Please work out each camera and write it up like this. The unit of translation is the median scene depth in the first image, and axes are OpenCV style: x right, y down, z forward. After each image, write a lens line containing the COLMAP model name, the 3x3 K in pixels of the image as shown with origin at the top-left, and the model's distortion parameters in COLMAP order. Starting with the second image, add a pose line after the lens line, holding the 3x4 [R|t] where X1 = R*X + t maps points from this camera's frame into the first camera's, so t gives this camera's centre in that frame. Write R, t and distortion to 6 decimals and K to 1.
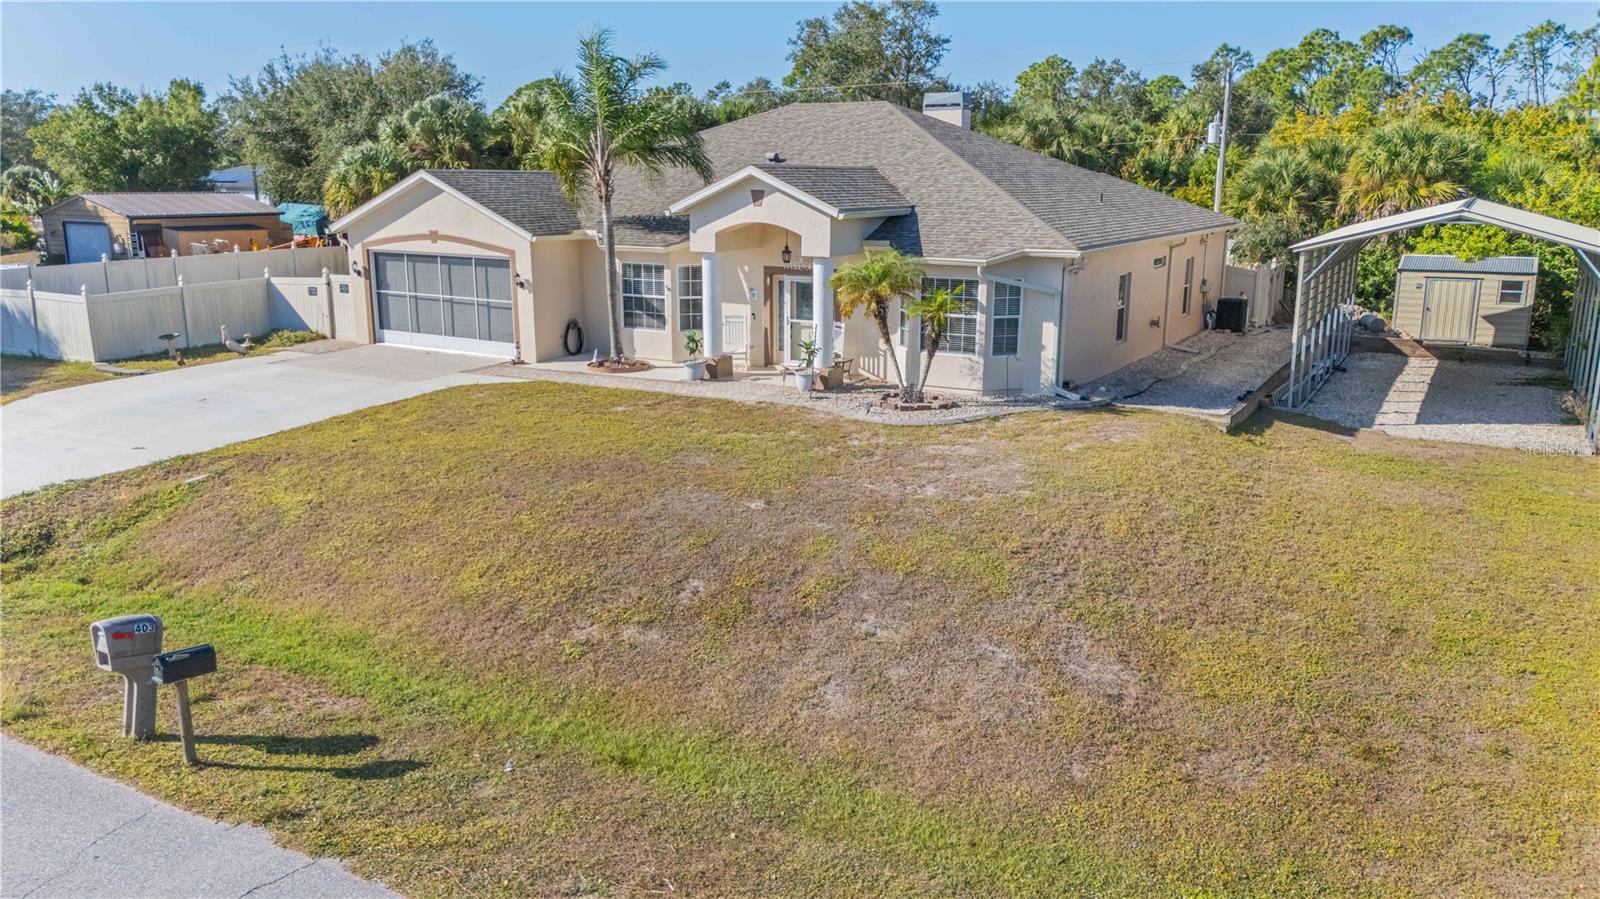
lens RADIAL K [[1191.7, 0, 797.6], [0, 1191.7, 453.5], [0, 0, 1]] dist [0.055338, -0.066596]
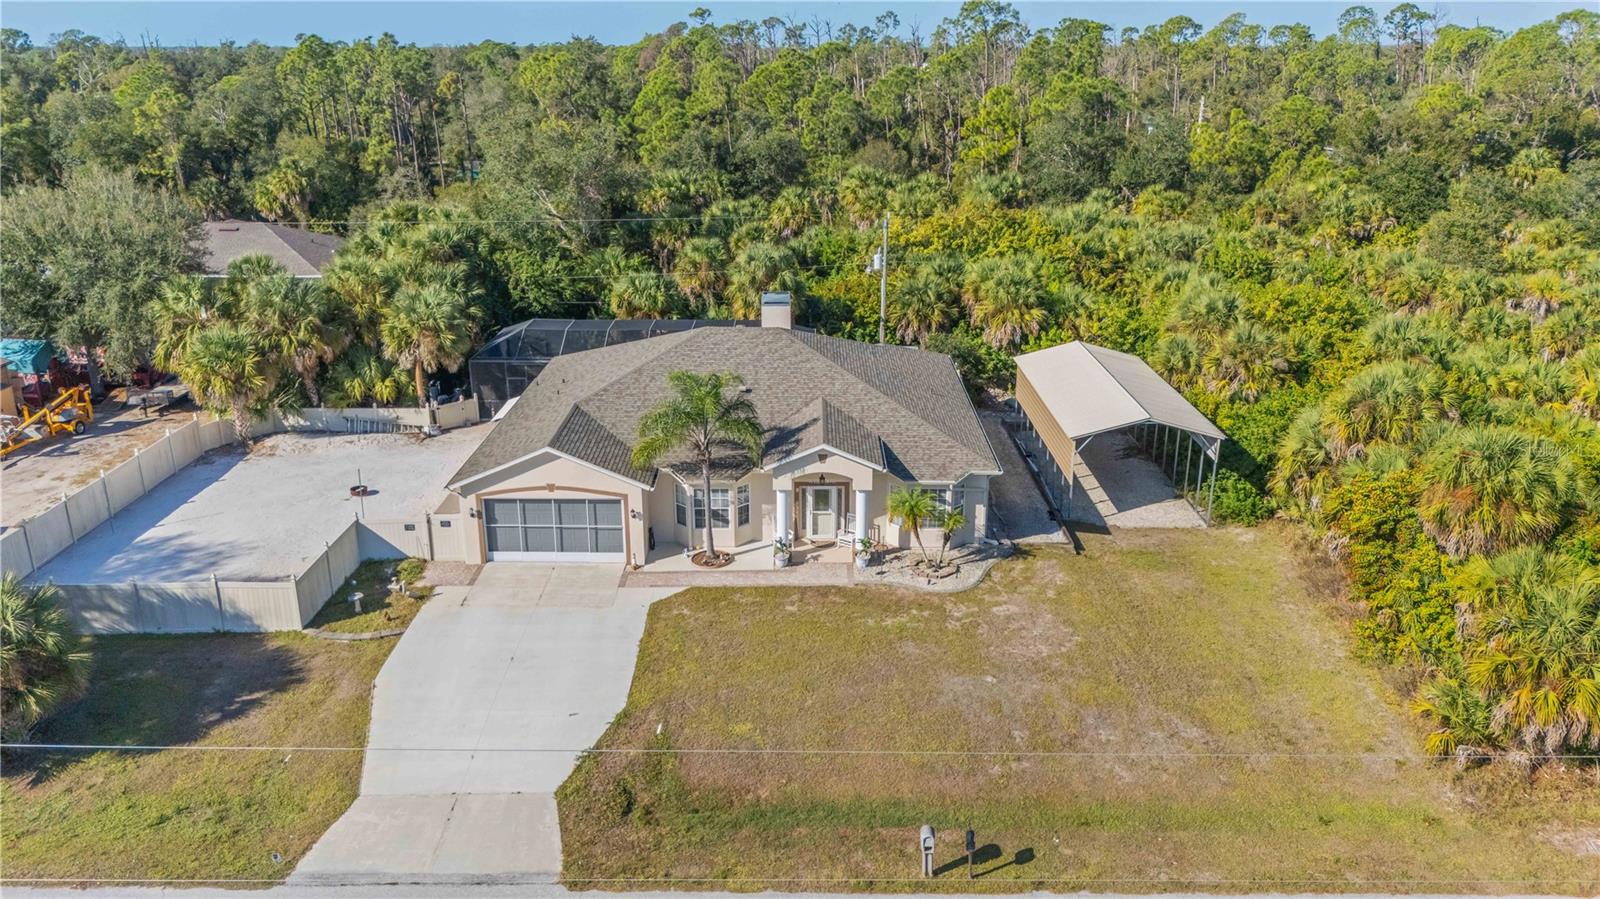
lens RADIAL K [[1191.7, 0, 800.6], [0, 1191.7, 443.8], [0, 0, 1]] dist [0.055338, -0.066596]
pose [[0.868656, -0.160401, 0.468731, -0.668504], [0.115295, 0.985610, 0.123614, -0.355792], [-0.481813, -0.053336, 0.874649, -0.344705]]
